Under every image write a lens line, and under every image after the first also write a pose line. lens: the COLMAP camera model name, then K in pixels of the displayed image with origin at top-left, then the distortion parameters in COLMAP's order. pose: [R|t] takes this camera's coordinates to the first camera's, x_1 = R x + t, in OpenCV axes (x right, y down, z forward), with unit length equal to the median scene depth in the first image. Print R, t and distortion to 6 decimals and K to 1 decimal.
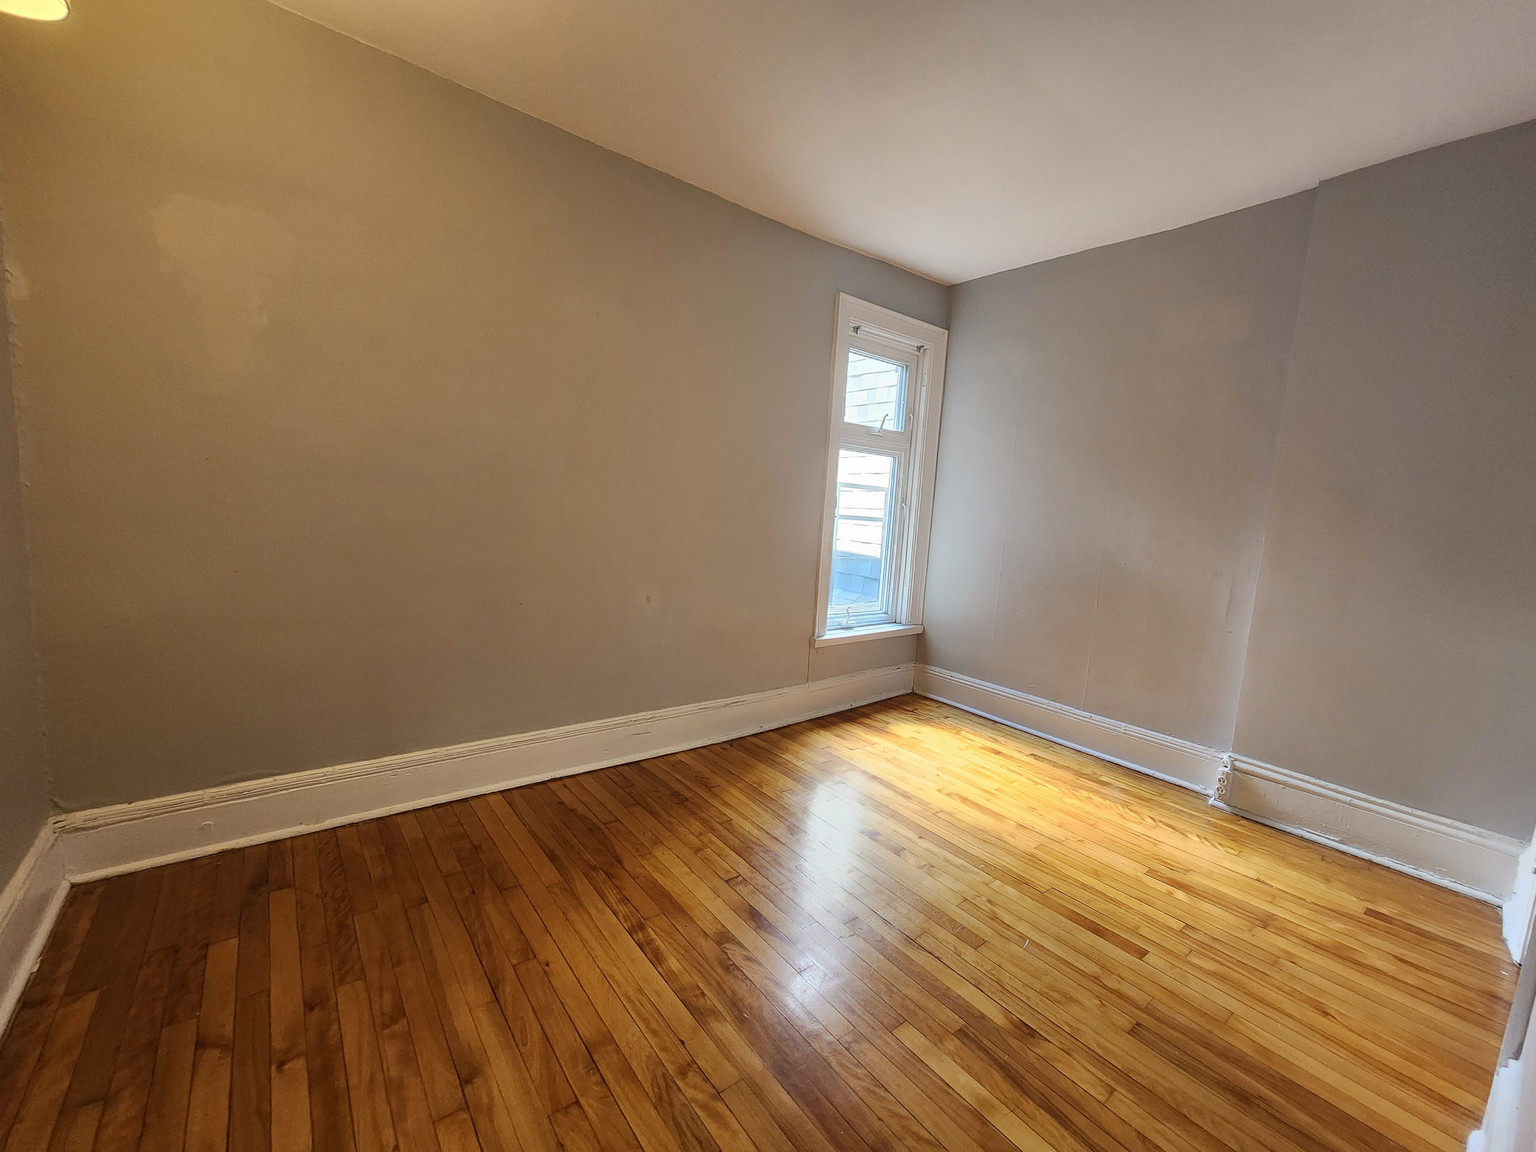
lens RADIAL K [[618.5, 0, 768.0], [0, 618.5, 576.0], [0, 0, 1]] dist [0.001825, 0.000591]
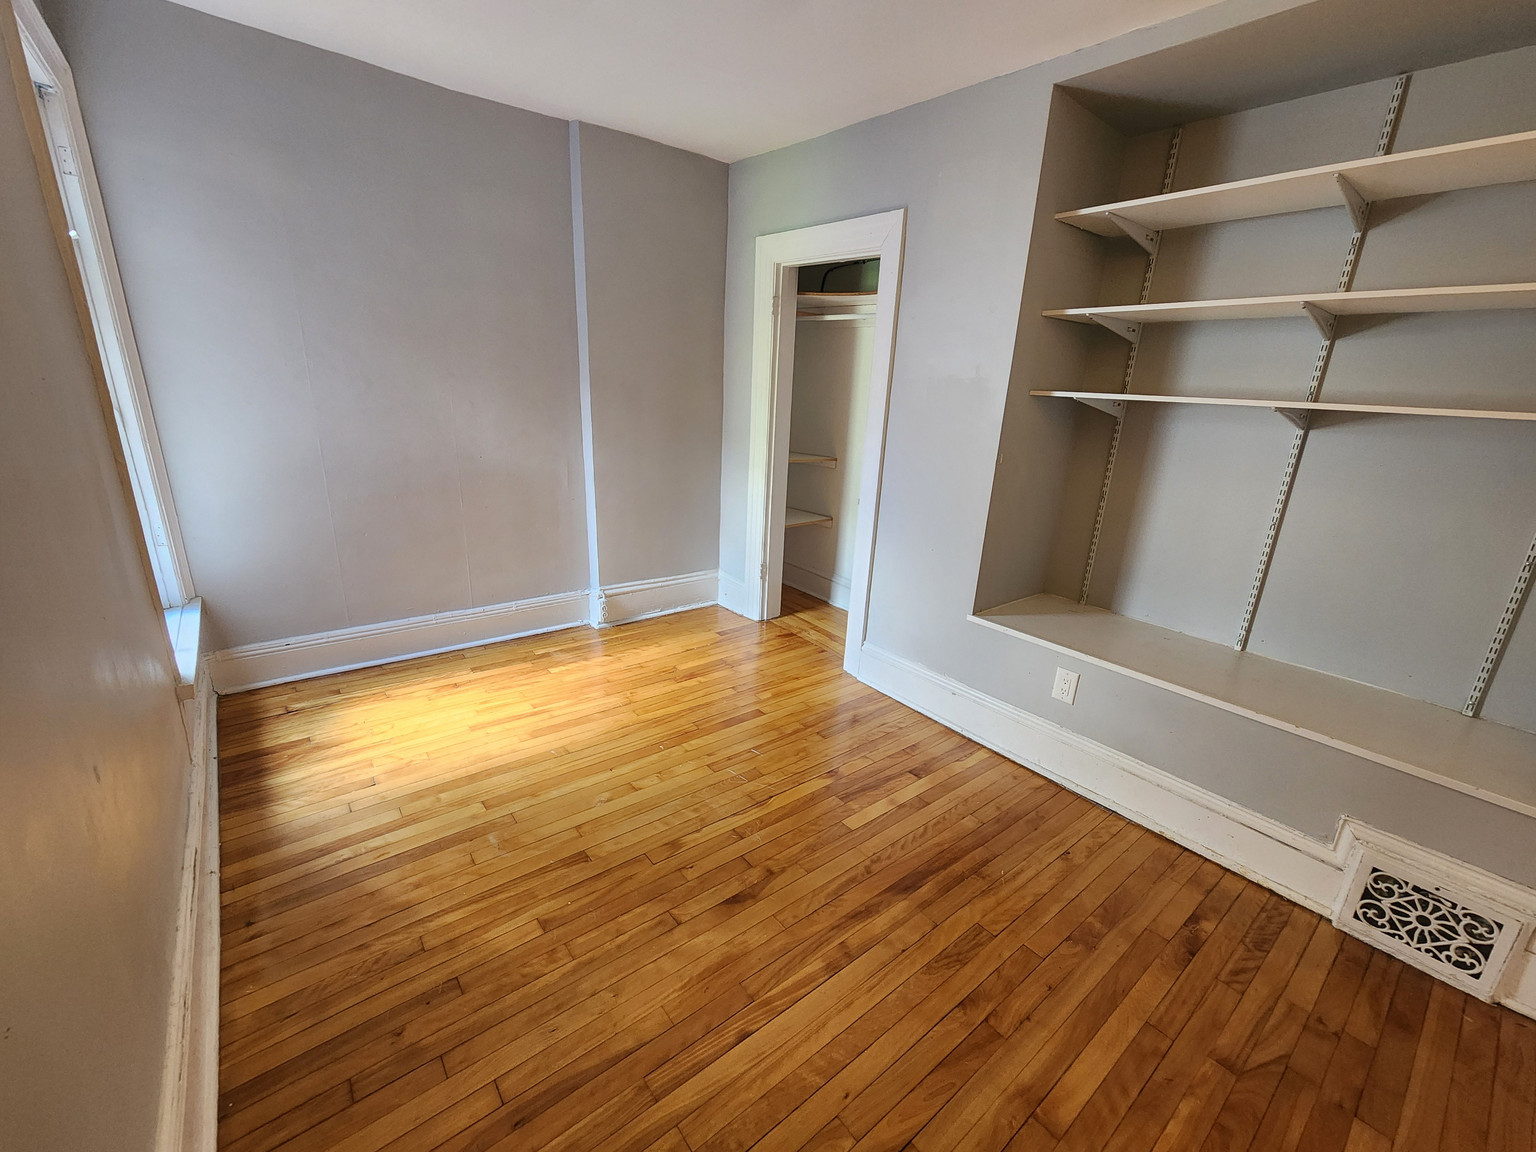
lens RADIAL K [[618.5, 0, 768.0], [0, 618.5, 576.0], [0, 0, 1]] dist [0.001825, 0.000591]
pose [[0.023349, -0.349501, 0.936645, -0.516535], [0.079766, 0.934565, 0.346736, -0.181490], [-0.996540, 0.066616, 0.049700, 0.591123]]
